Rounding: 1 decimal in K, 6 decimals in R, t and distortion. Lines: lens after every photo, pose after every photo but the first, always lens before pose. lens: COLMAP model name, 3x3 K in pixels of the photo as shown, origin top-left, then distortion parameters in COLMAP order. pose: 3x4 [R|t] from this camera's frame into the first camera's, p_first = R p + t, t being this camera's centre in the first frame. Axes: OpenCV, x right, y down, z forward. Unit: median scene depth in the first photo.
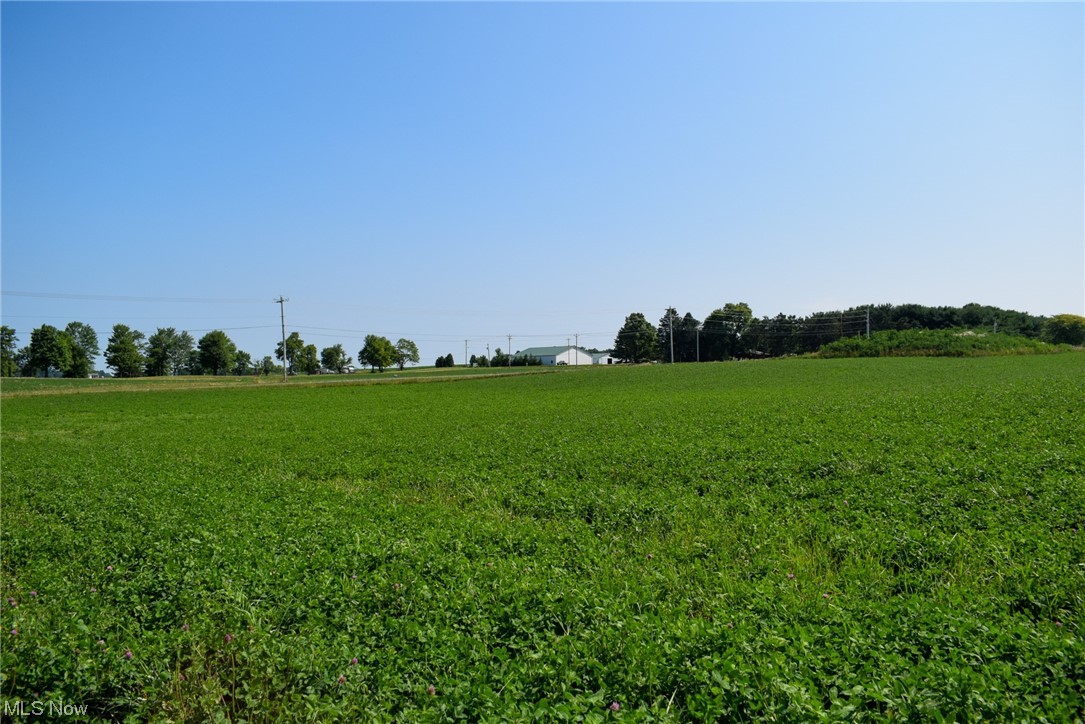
lens RADIAL K [[827.2, 0, 542.5], [0, 827.2, 362.0], [0, 0, 1]] dist [-0.015655, 0.007586]
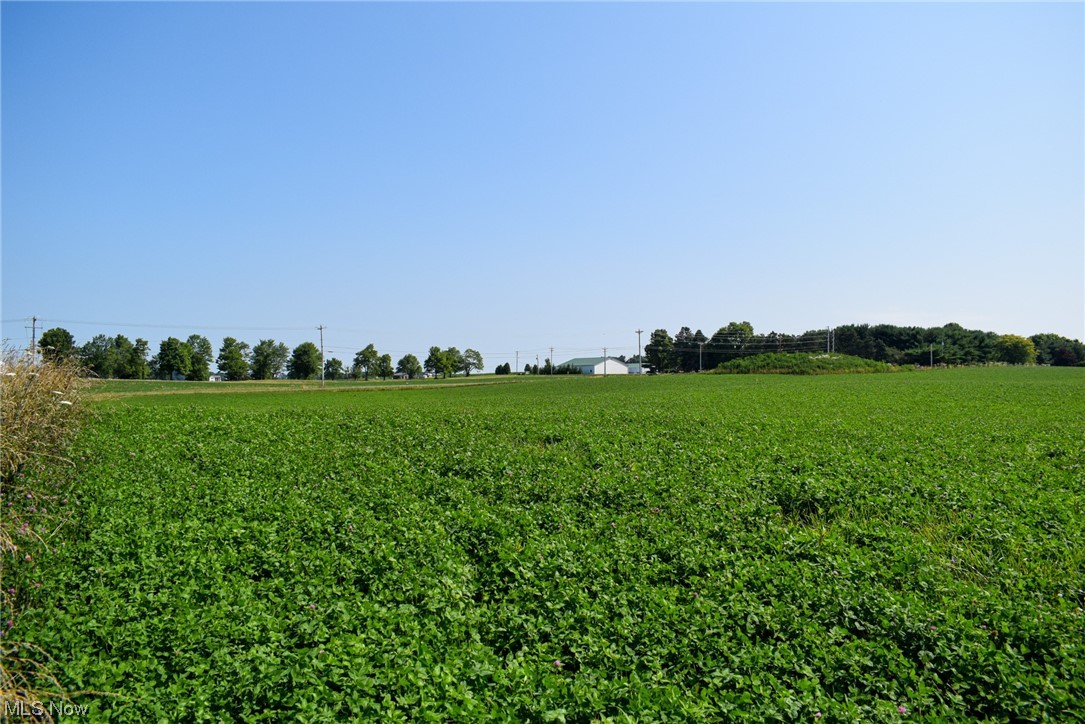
lens RADIAL K [[827.2, 0, 542.5], [0, 827.2, 362.0], [0, 0, 1]] dist [-0.015655, 0.007586]
pose [[0.991421, 0.008795, -0.130413, 0.097593], [-0.009675, 0.999935, -0.006113, -0.005418], [0.130351, 0.007322, 0.991441, -0.136367]]
